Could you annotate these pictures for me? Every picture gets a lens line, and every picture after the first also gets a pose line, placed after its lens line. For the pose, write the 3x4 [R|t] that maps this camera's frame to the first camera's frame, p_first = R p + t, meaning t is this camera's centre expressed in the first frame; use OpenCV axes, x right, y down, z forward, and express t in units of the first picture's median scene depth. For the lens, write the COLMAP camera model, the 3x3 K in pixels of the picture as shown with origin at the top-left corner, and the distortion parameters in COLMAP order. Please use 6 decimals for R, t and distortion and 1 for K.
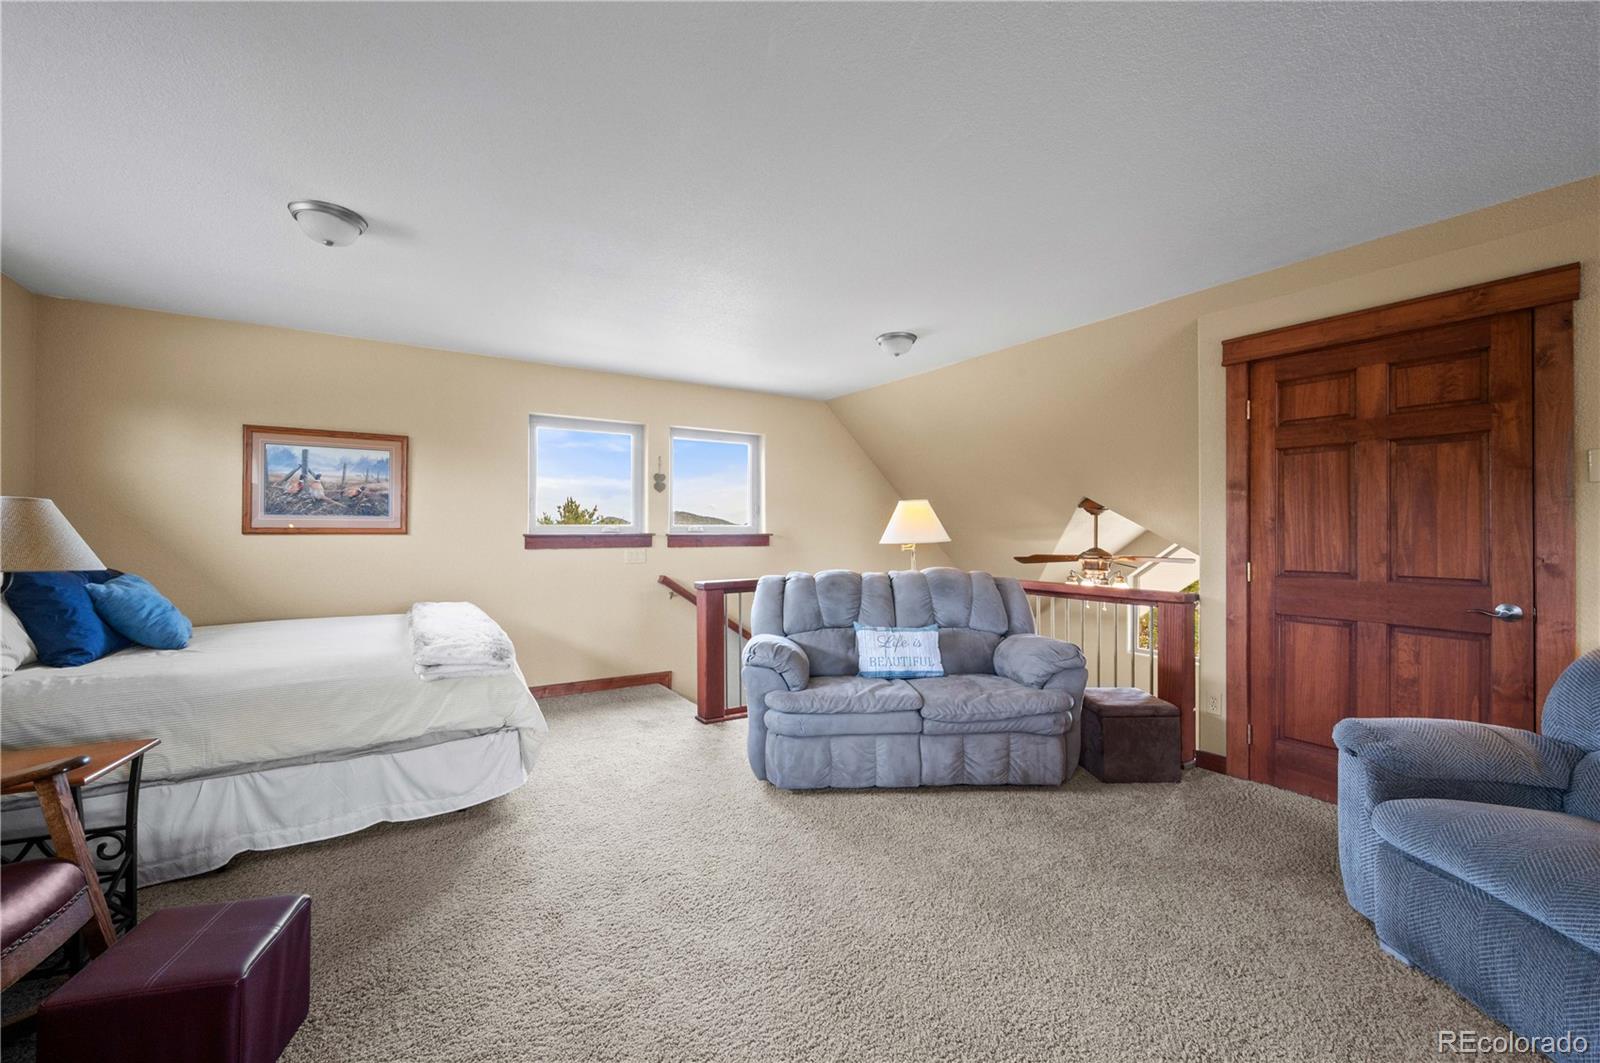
lens RADIAL K [[630.4, 0, 800.9], [0, 630.4, 532.9], [0, 0, 1]] dist [-0.001409, 0.000163]
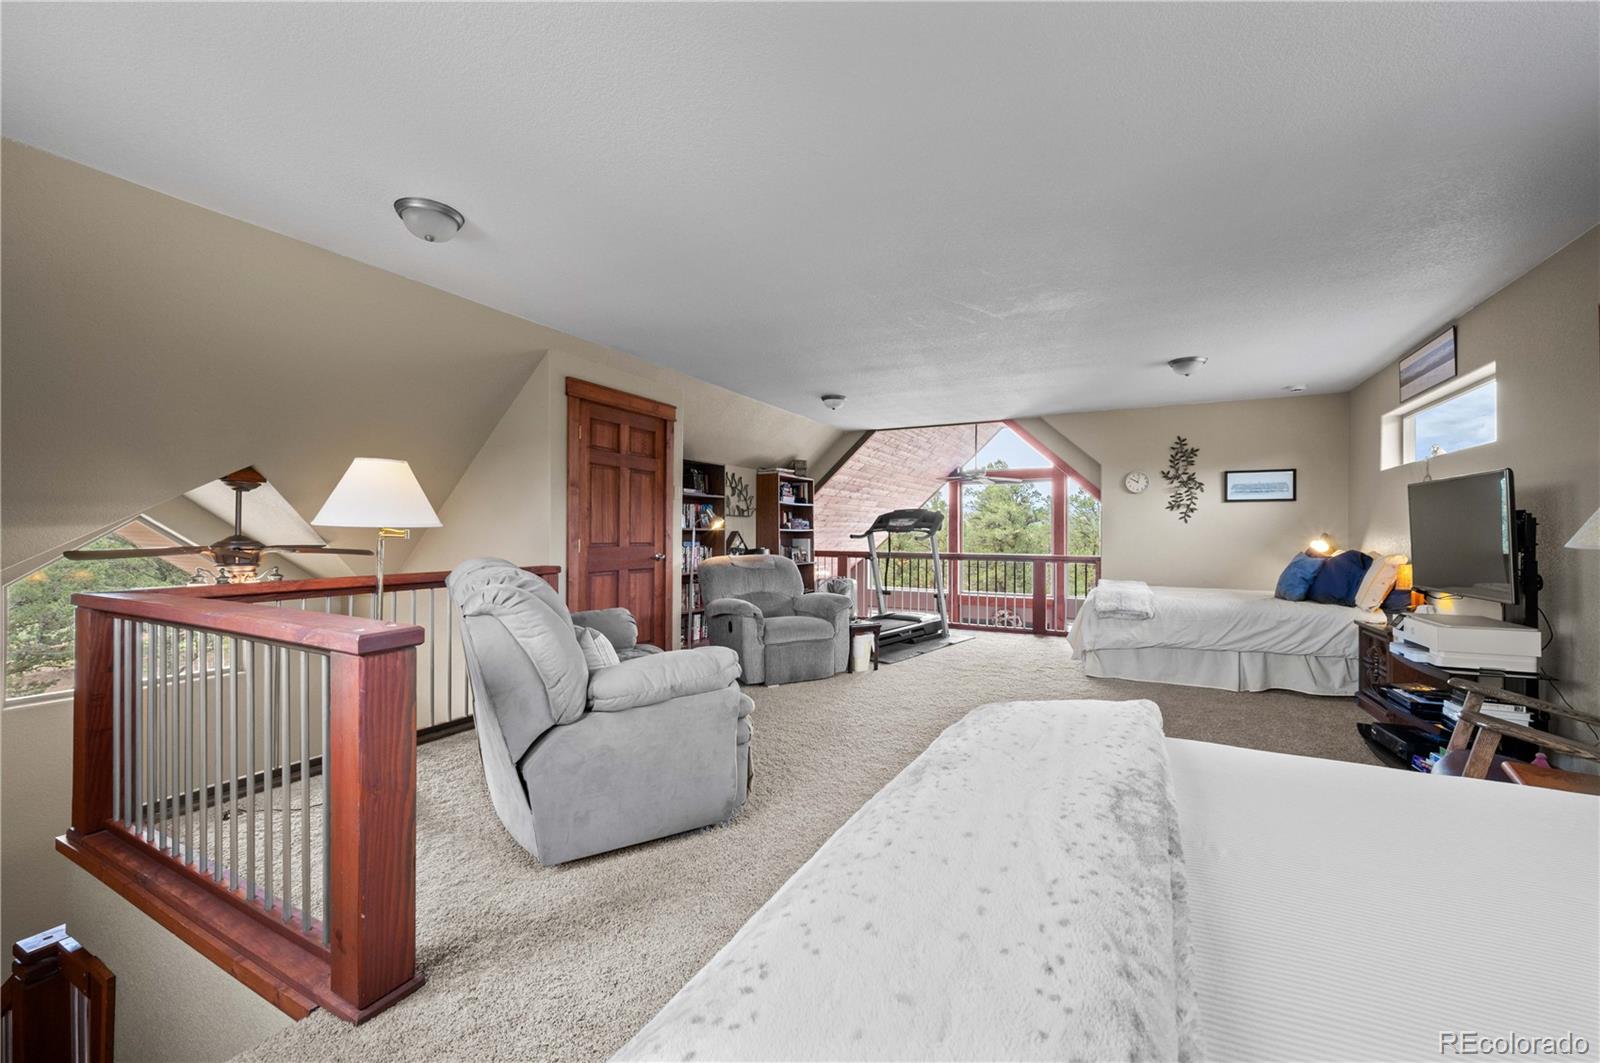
lens RADIAL K [[630.4, 0, 788.4], [0, 630.4, 529.1], [0, 0, 1]] dist [-0.001409, 0.000163]
pose [[-0.503726, -0.001337, 0.863863, -0.790021], [-0.002060, 0.999998, 0.000347, 0.023634], [-0.863861, -0.001605, -0.503727, 1.362868]]
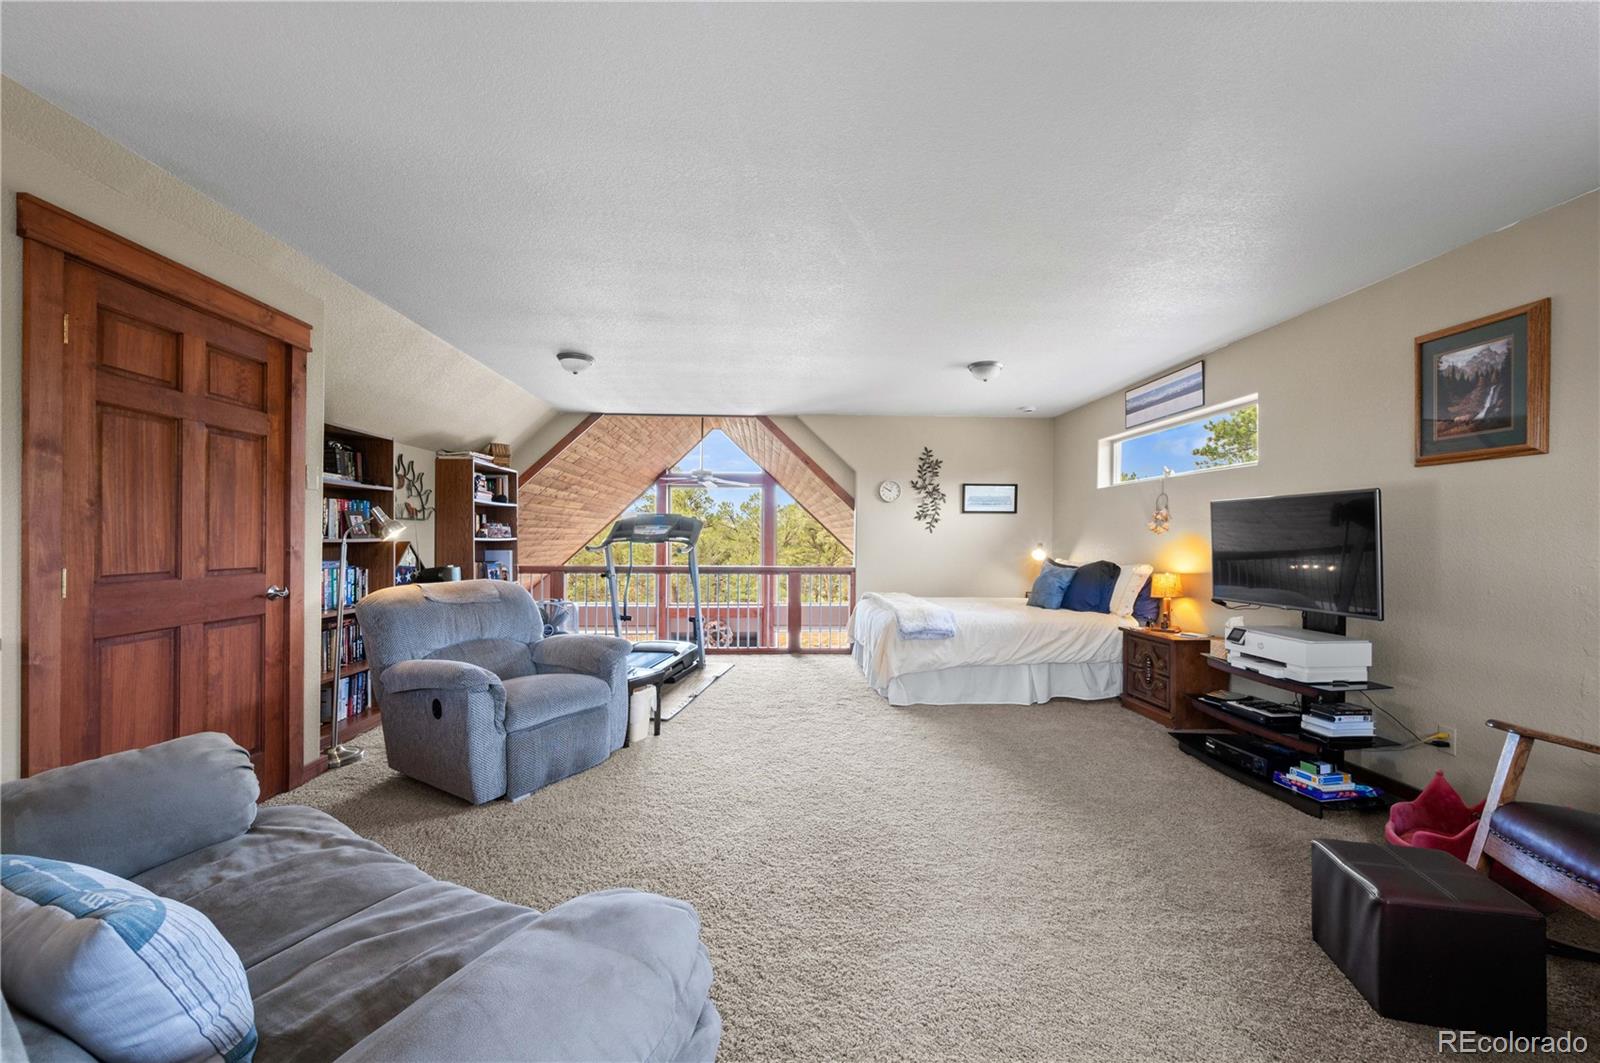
lens RADIAL K [[630.4, 0, 796.1], [0, 630.4, 538.5], [0, 0, 1]] dist [-0.001409, 0.000163]
pose [[-0.876371, -0.008477, 0.481562, -0.255291], [-0.005917, 0.999959, 0.006834, 0.008057], [-0.481600, 0.003140, -0.876386, 1.250243]]
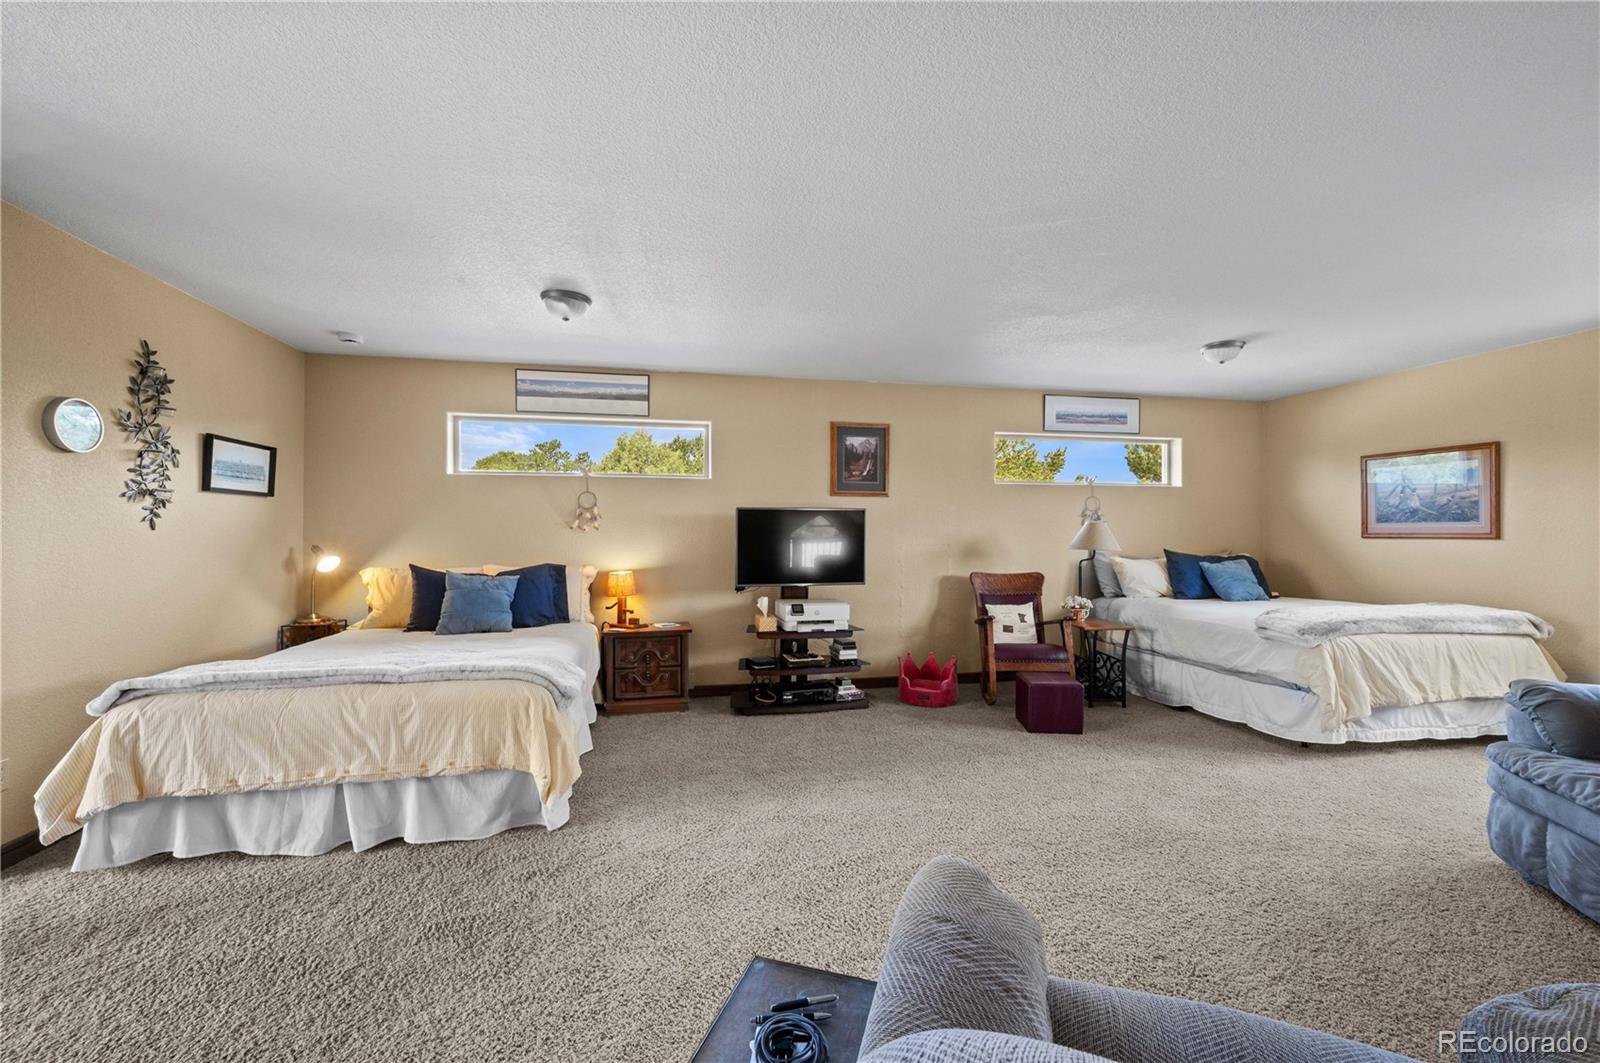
lens RADIAL K [[630.4, 0, 798.5], [0, 630.4, 530.0], [0, 0, 1]] dist [-0.001409, 0.000163]
pose [[-0.330522, -0.006308, -0.943777, 1.007622], [-0.006581, 0.999969, -0.004379, -0.001601], [0.943775, 0.004764, -0.330554, 0.414433]]
